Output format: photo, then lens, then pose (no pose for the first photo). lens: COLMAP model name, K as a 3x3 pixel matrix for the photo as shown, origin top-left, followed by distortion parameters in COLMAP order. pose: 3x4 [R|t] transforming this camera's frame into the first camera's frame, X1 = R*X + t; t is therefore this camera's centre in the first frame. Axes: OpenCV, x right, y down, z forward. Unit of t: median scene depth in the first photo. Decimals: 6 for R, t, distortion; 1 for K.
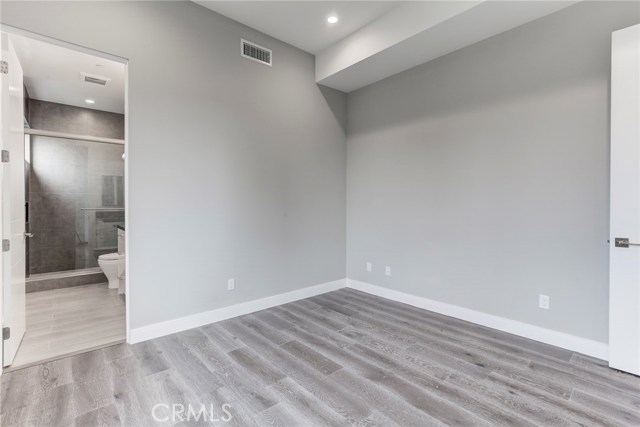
lens RADIAL K [[290.2, 0, 320.4], [0, 290.2, 208.6], [0, 0, 1]] dist [-0.009693, 0.002239]
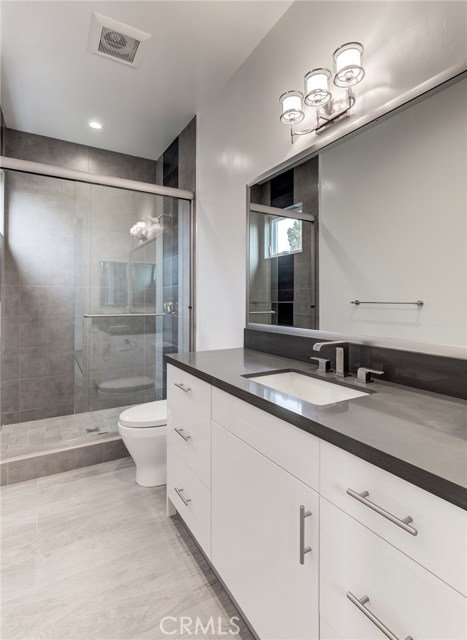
lens RADIAL K [[316.4, 0, 233.8], [0, 316.4, 302.2], [0, 0, 1]] dist [-0.013651, -0.000695]
pose [[0.982299, -0.001755, -0.187311, -0.411621], [-0.001214, 0.999875, -0.015733, -0.011633], [0.187316, 0.015681, 0.982175, 0.443389]]
